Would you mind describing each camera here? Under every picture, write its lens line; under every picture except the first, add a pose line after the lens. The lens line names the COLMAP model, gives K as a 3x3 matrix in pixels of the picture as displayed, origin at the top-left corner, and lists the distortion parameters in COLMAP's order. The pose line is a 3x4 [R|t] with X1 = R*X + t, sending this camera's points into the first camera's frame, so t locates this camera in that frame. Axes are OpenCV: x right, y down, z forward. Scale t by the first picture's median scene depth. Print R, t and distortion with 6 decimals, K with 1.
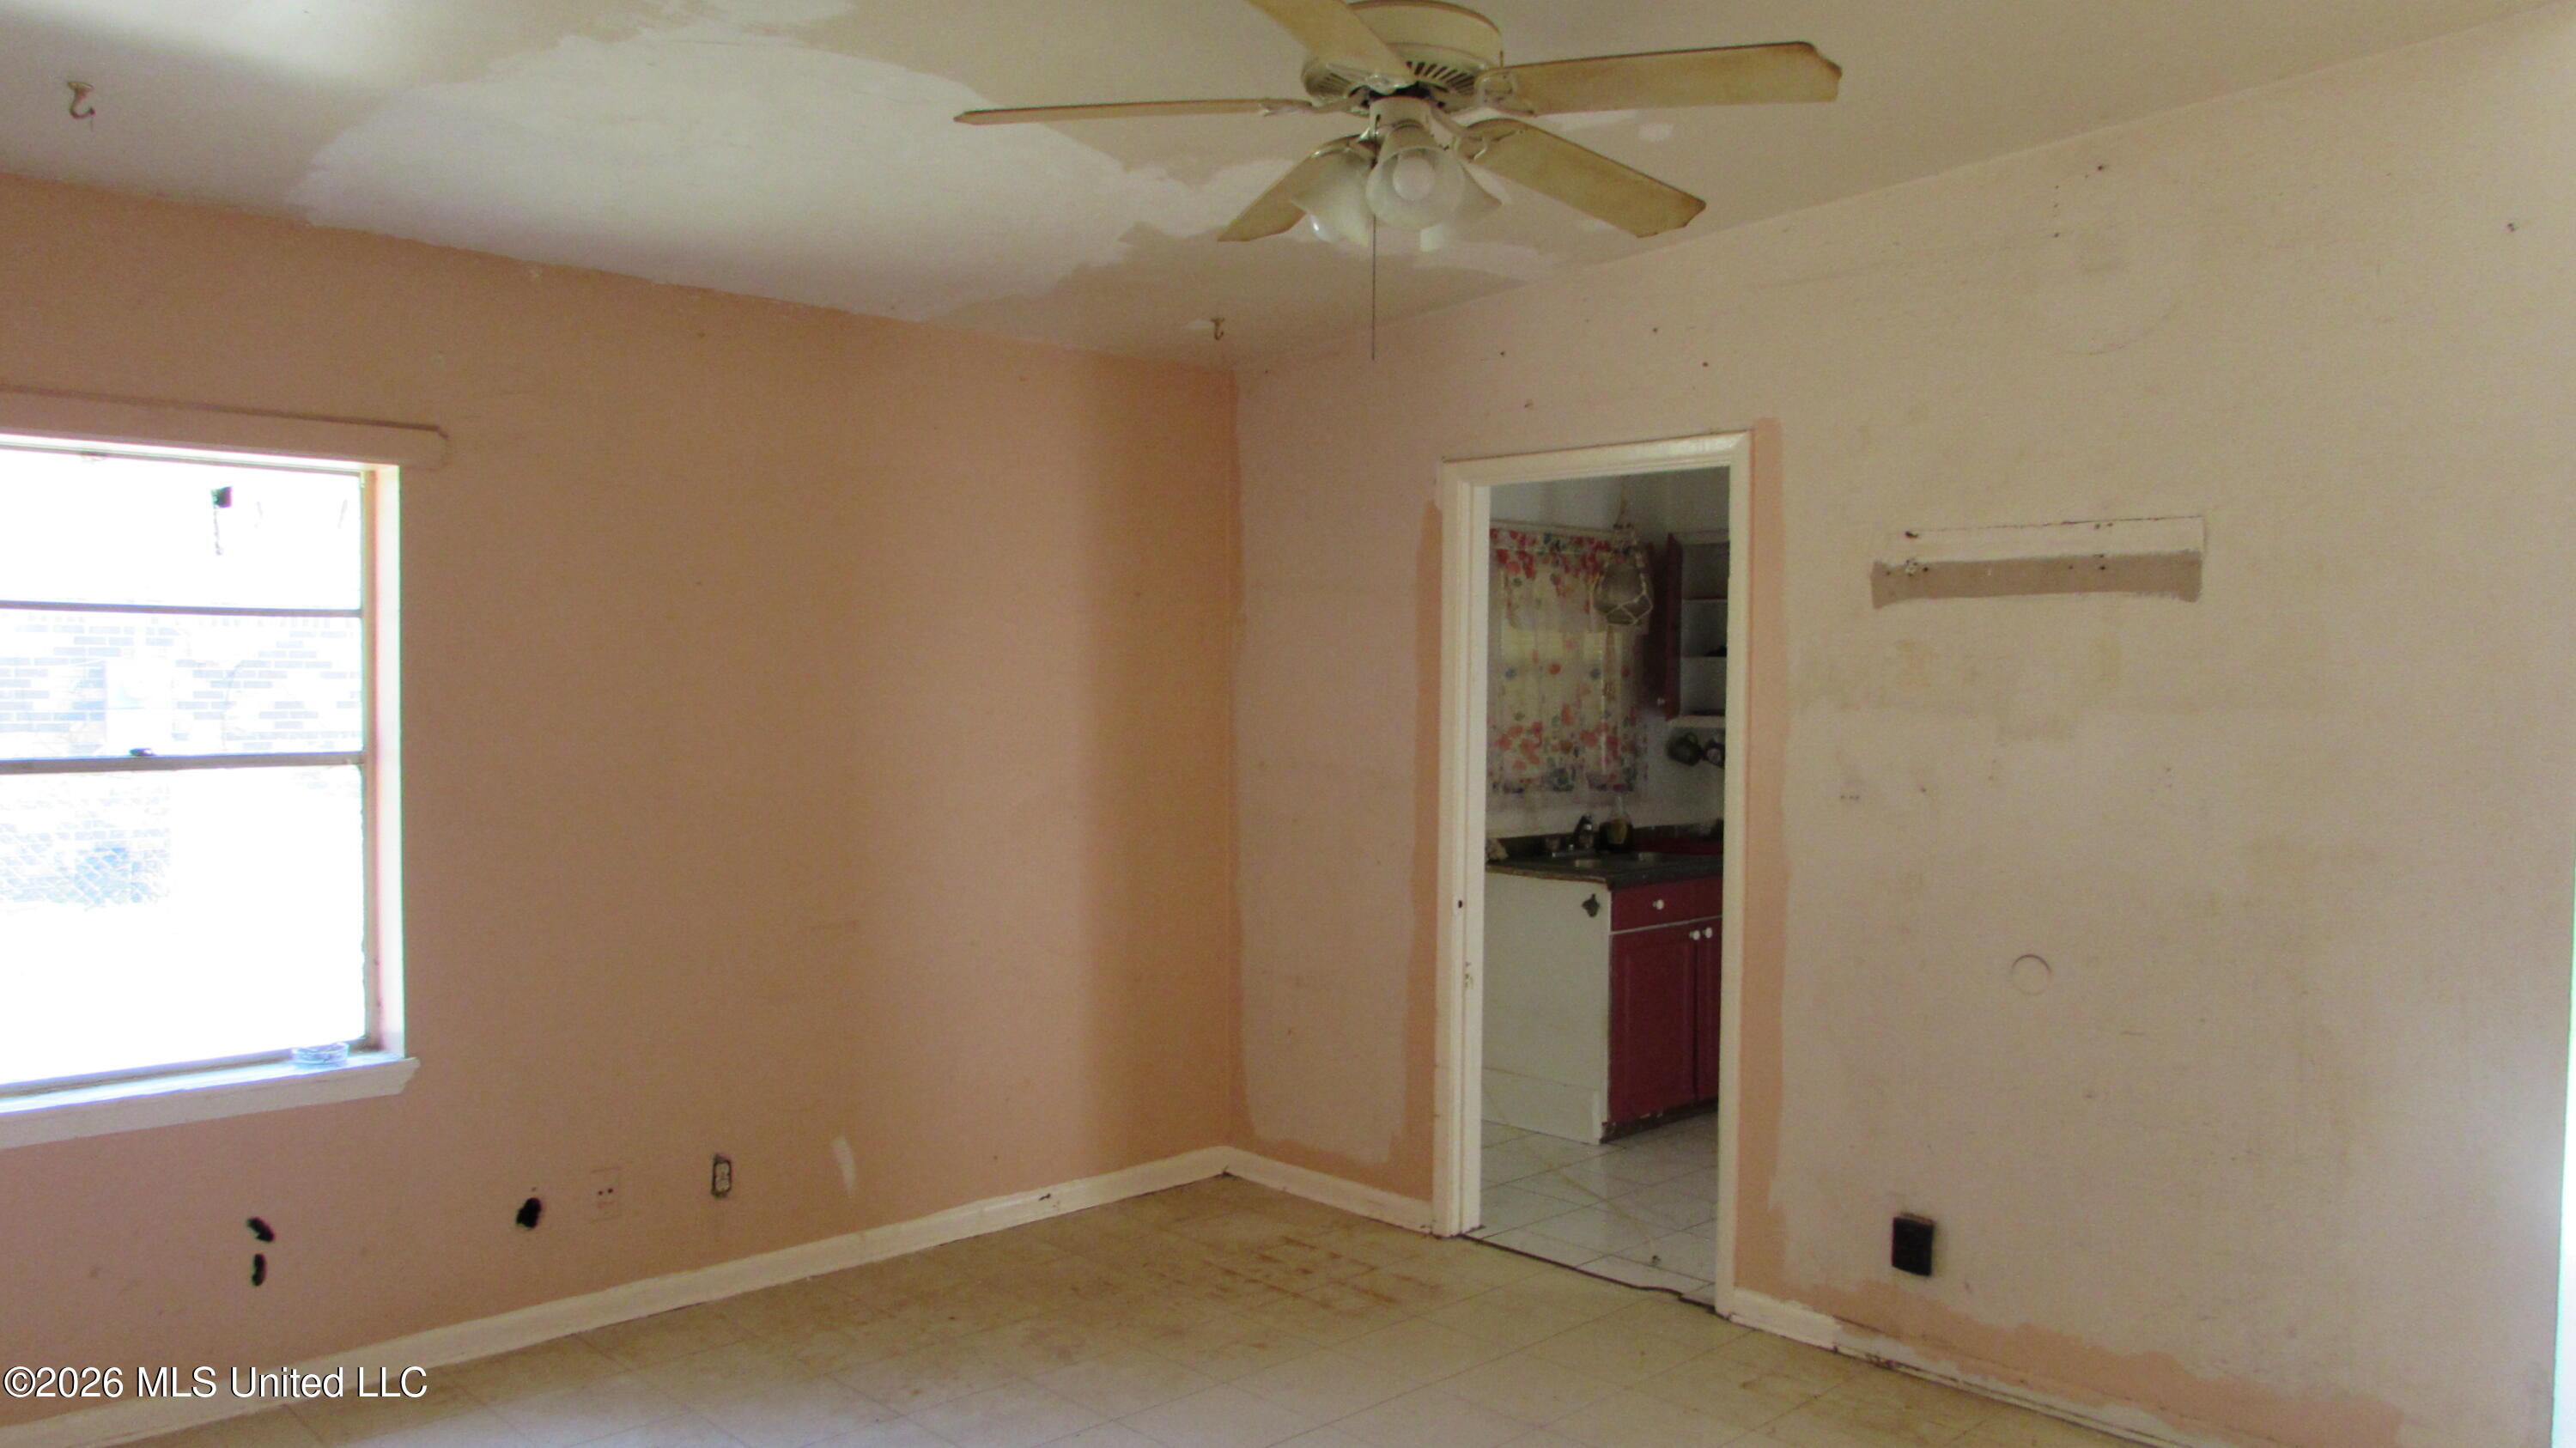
lens RADIAL K [[1833.3, 0, 1285.8], [0, 1833.3, 724.5], [0, 0, 1]] dist [0.001092, 0.000239]
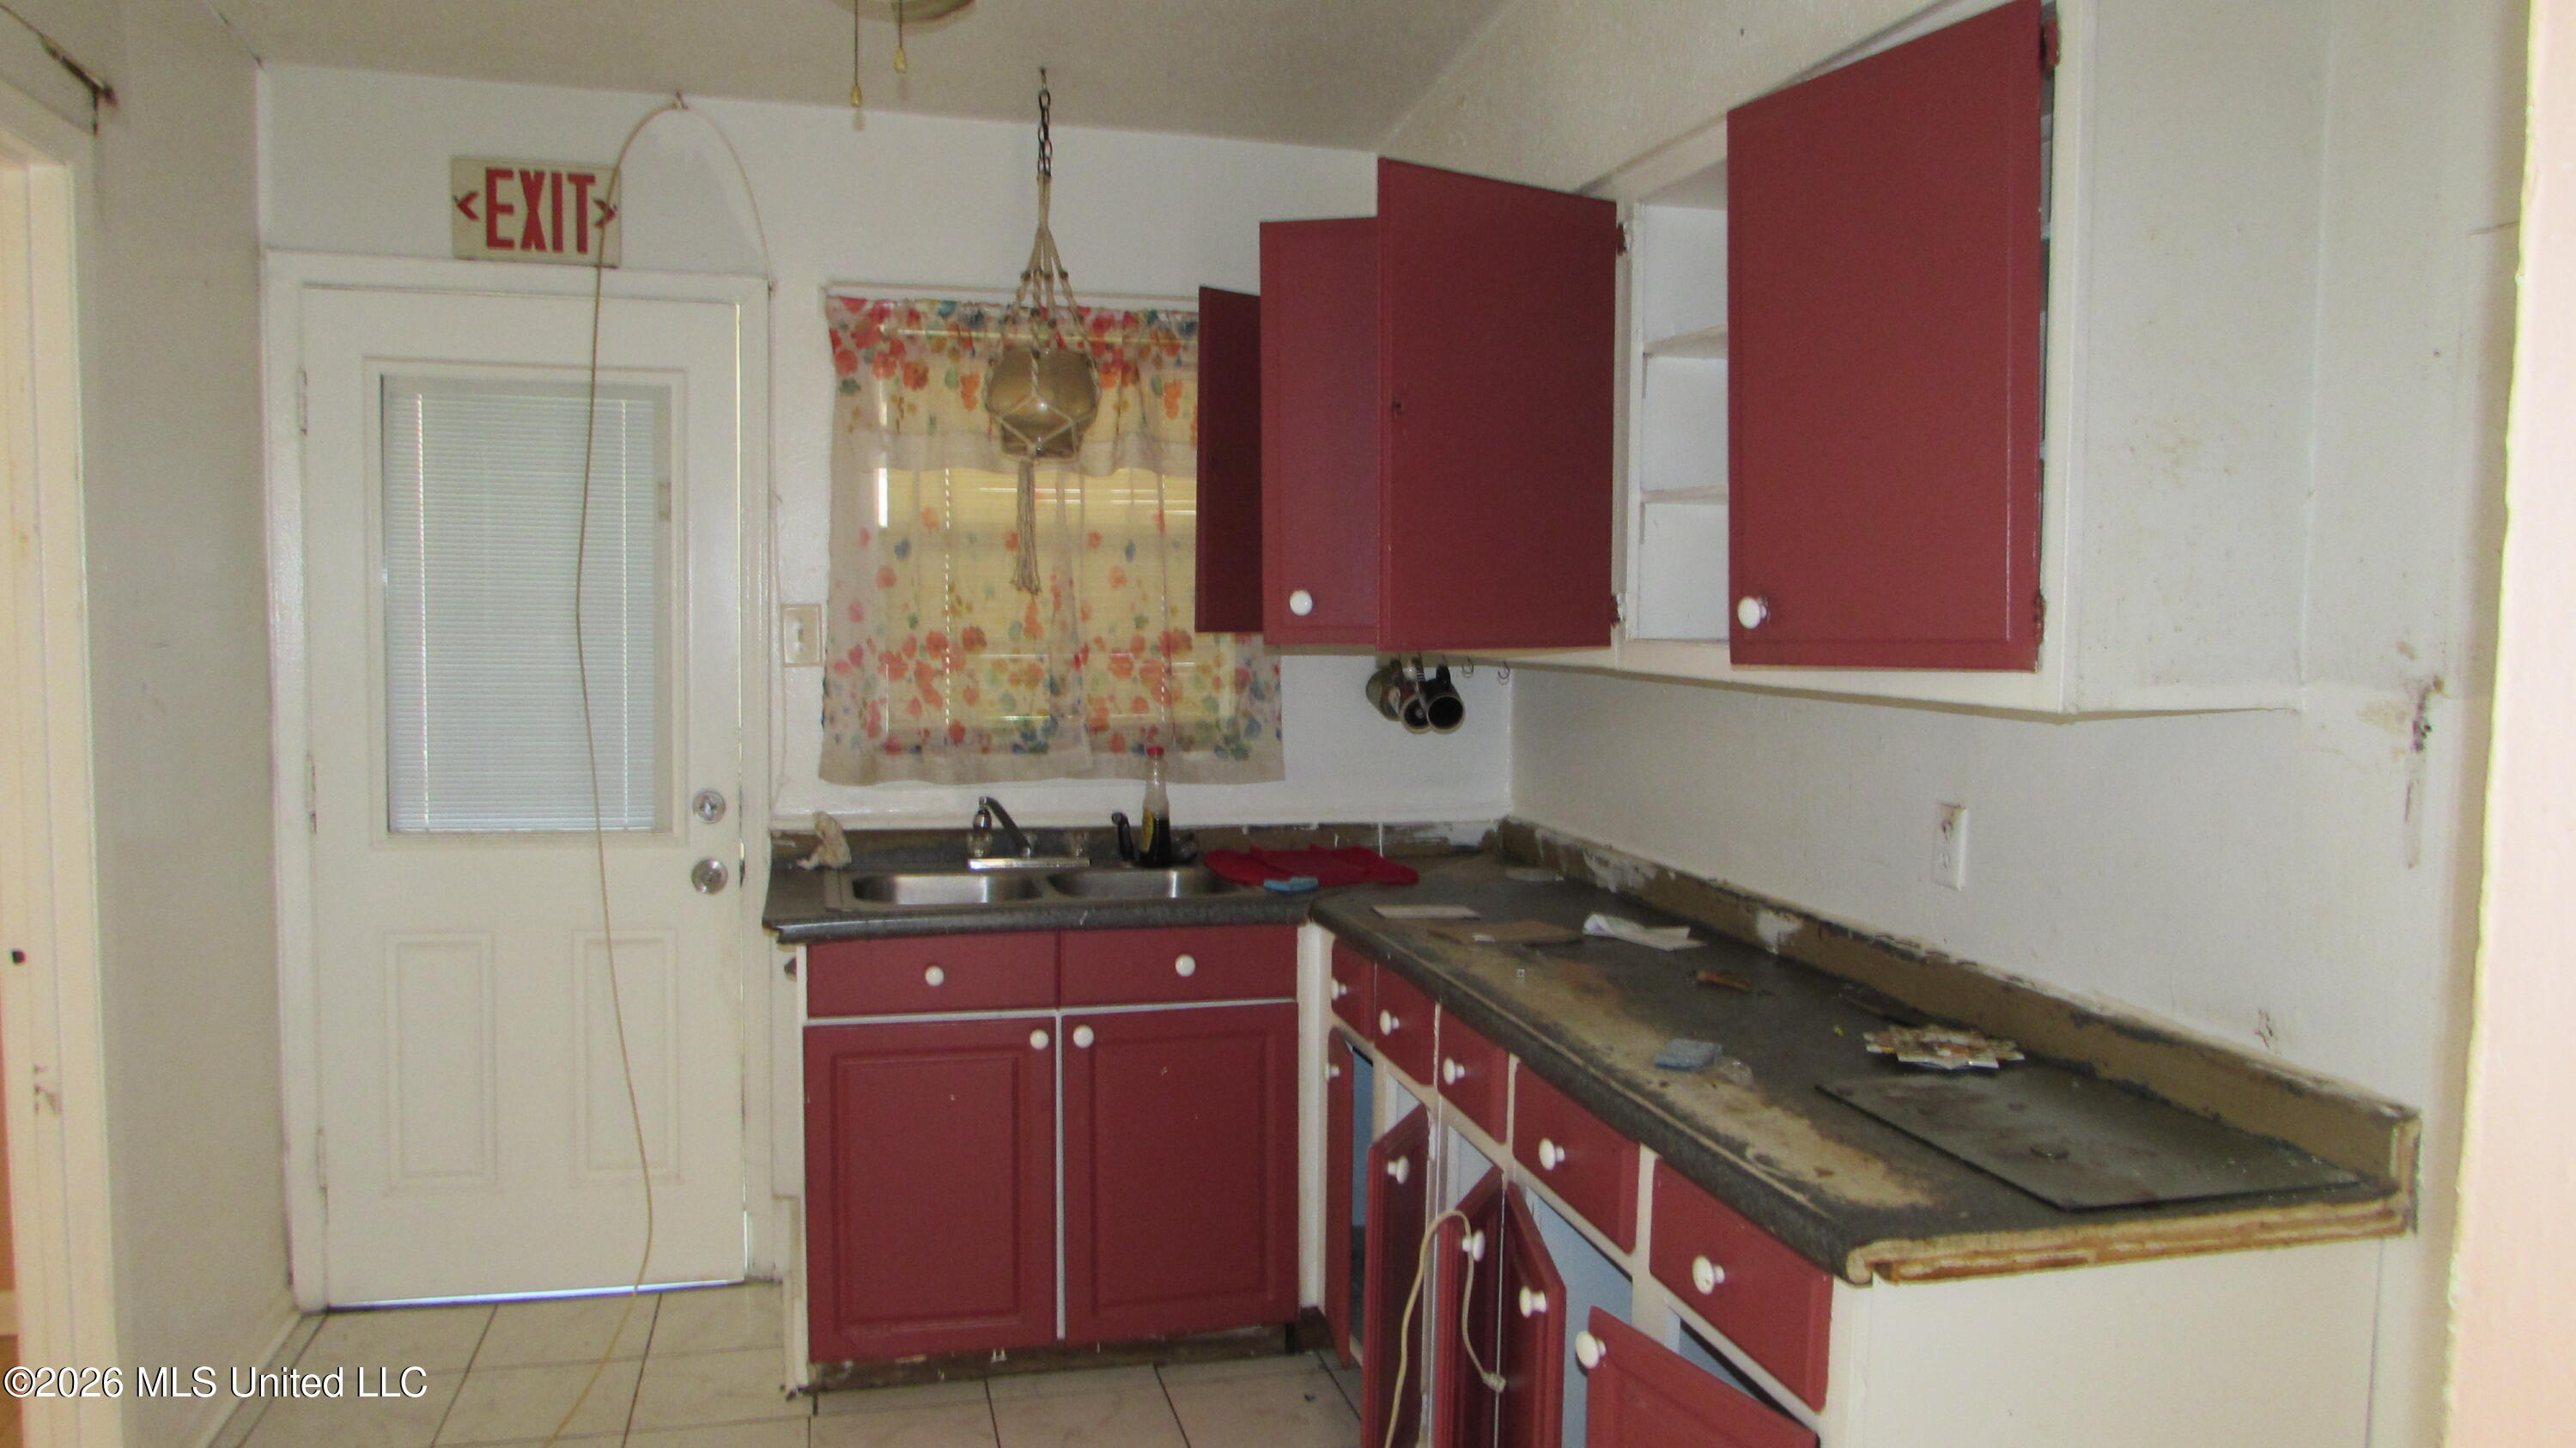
lens RADIAL K [[1833.3, 0, 1286.1], [0, 1833.3, 722.9], [0, 0, 1]] dist [0.001092, 0.000239]
pose [[0.853644, 0.051387, -0.518316, 0.520627], [-0.022357, 0.997819, 0.062104, -0.011089], [0.520377, -0.041427, 0.852931, 0.548219]]
